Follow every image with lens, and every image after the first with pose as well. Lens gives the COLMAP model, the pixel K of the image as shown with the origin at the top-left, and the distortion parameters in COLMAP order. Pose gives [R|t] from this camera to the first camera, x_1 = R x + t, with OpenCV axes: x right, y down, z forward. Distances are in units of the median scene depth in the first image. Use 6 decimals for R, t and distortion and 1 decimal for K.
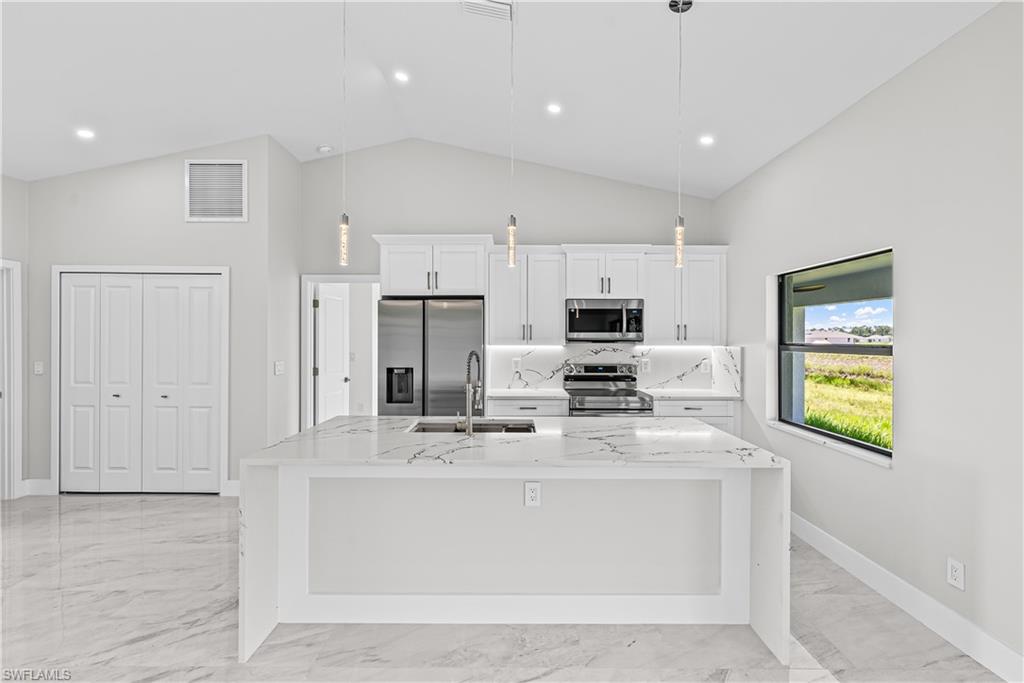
lens RADIAL K [[462.5, 0, 516.3], [0, 462.5, 339.9], [0, 0, 1]] dist [-0.000137, -0.000146]
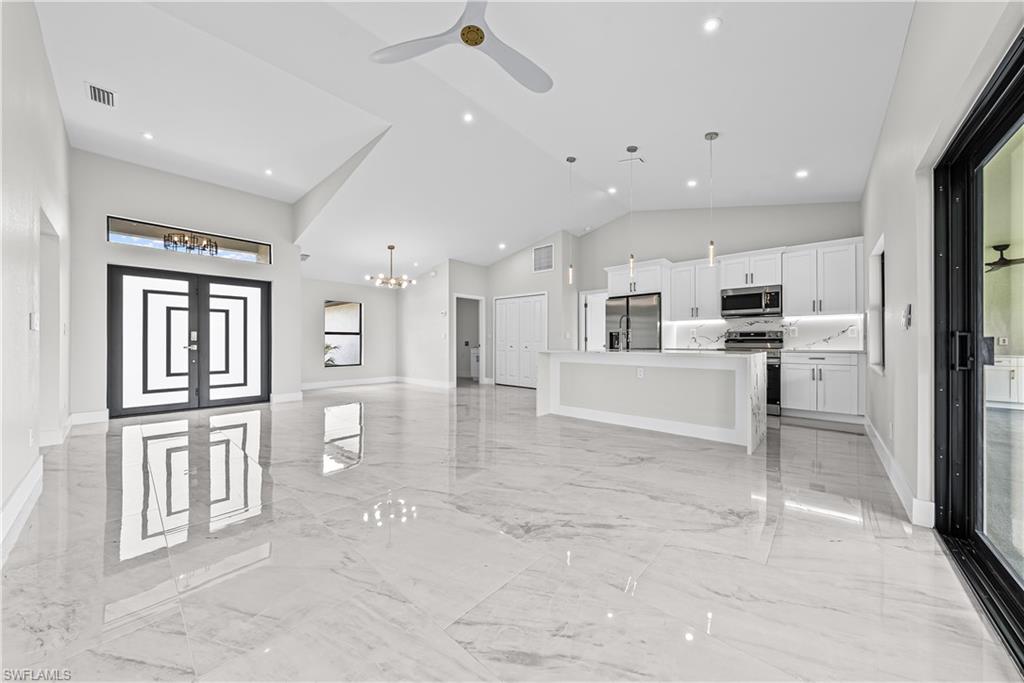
lens RADIAL K [[349.9, 0, 512.7], [0, 349.9, 341.8], [0, 0, 1]] dist [-0.000472, 0.000005]
pose [[0.744909, -0.004153, -0.667153, 0.396050], [0.000845, 0.999986, -0.005281, 0.100765], [0.667165, 0.003370, 0.744902, -0.397296]]
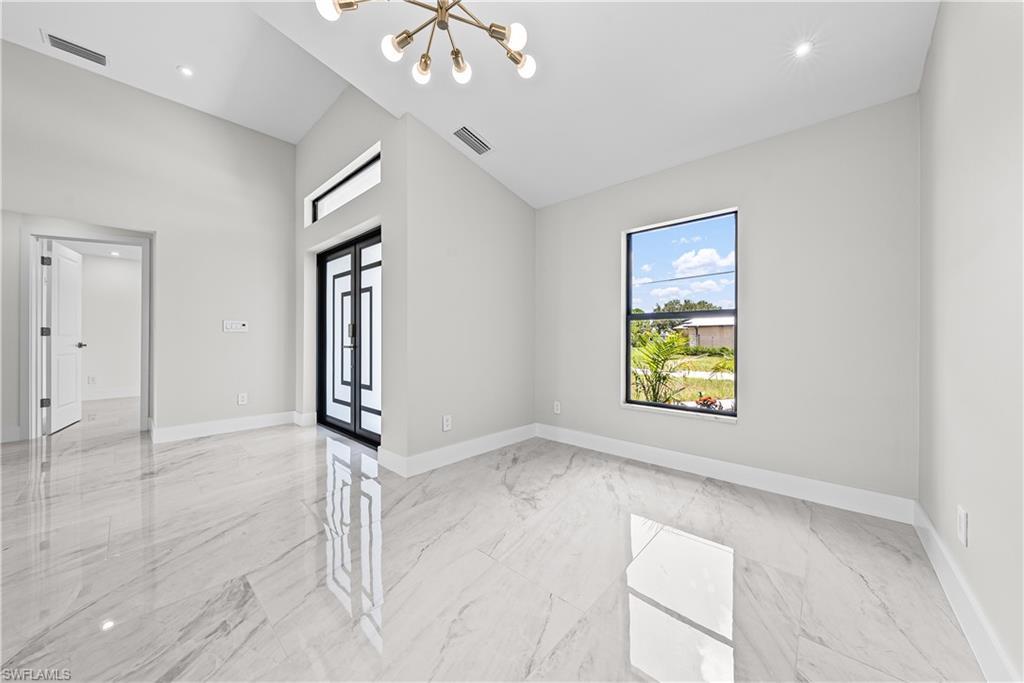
lens RADIAL K [[349.9, 0, 512.7], [0, 349.9, 341.8], [0, 0, 1]] dist [-0.000472, 0.000005]
pose [[-0.670859, -0.001263, -0.741584, -0.874169], [-0.002341, 0.999997, 0.000414, 0.099355], [0.741582, 0.002013, -0.670860, 0.626903]]
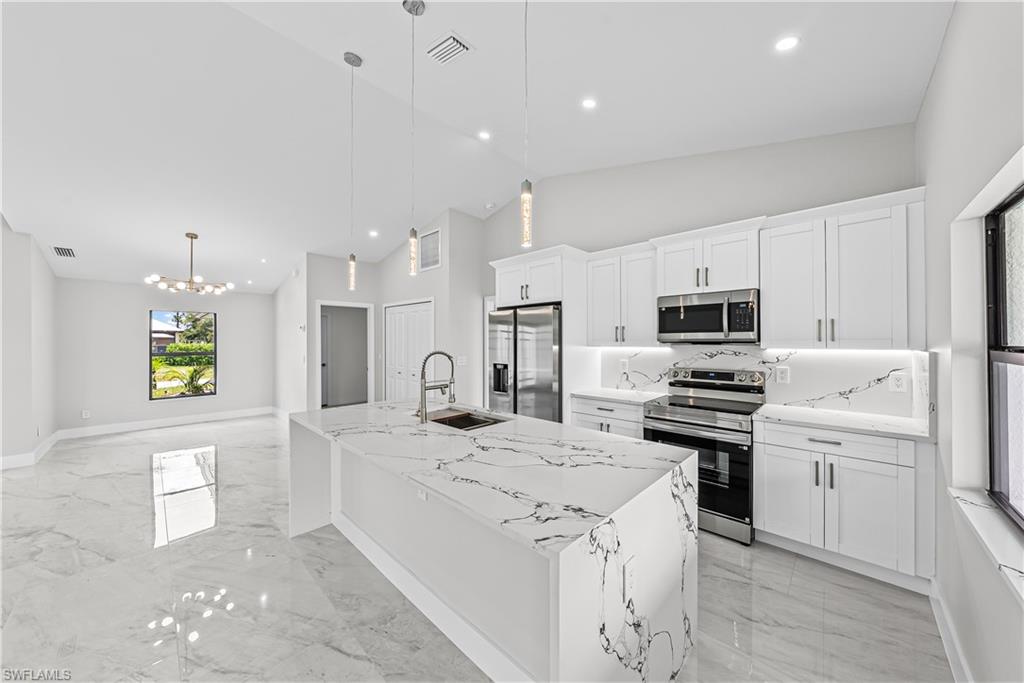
lens RADIAL K [[349.9, 0, 512.7], [0, 349.9, 341.8], [0, 0, 1]] dist [-0.000472, 0.000005]
pose [[0.720943, -0.003790, -0.692984, 0.401895], [0.002666, 0.999993, -0.002696, 0.001927], [0.692989, 0.000096, 0.720948, 0.306692]]
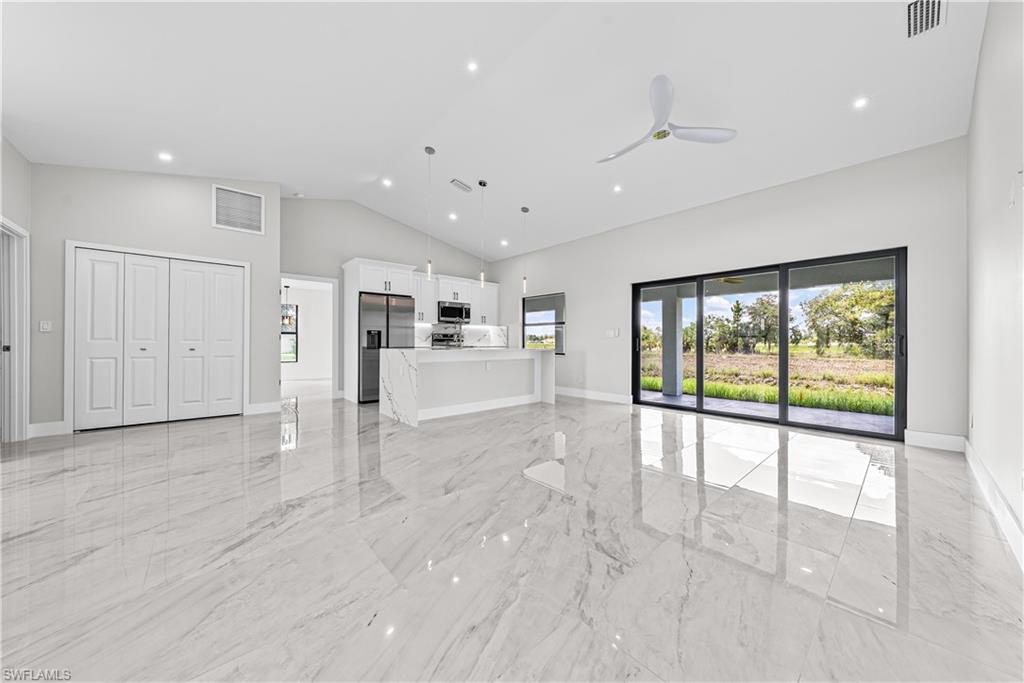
lens RADIAL K [[349.9, 0, 512.7], [0, 349.9, 341.8], [0, 0, 1]] dist [-0.000472, 0.000005]
pose [[0.750622, -0.001268, 0.660730, -0.711138], [0.001524, 0.999999, 0.000189, 0.098070], [-0.660730, 0.000865, 0.750624, -0.413168]]
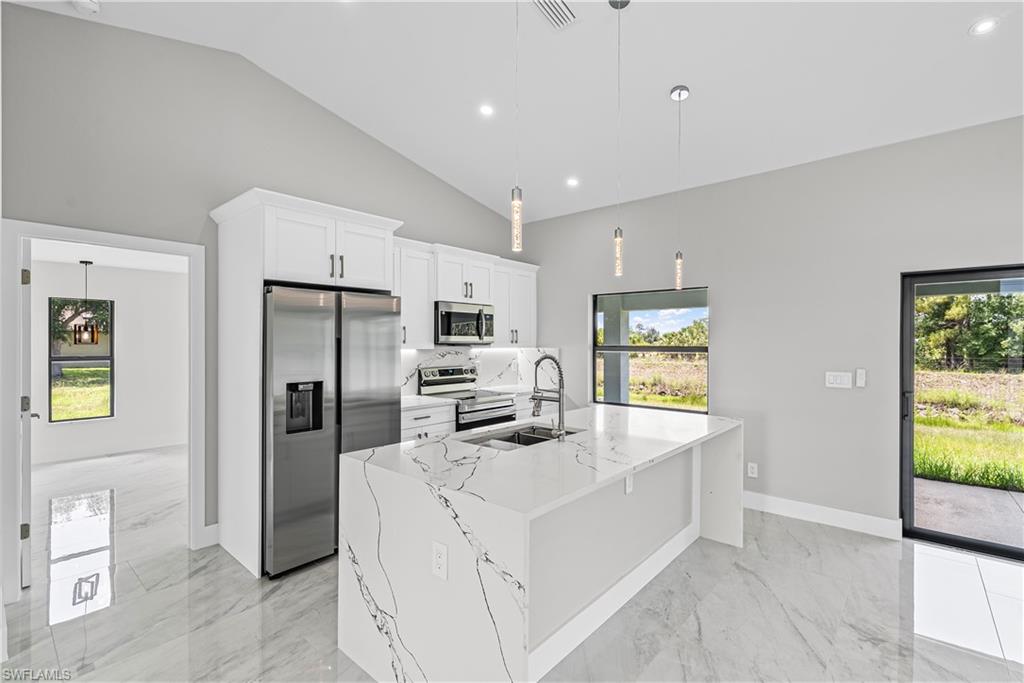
lens RADIAL K [[460.4, 0, 511.3], [0, 460.4, 344.8], [0, 0, 1]] dist [0.002557, -0.000027]
pose [[0.661137, -0.004733, 0.750250, -0.533570], [0.001070, 0.999985, 0.005366, -0.001909], [-0.750264, -0.002745, 0.661132, 0.259835]]
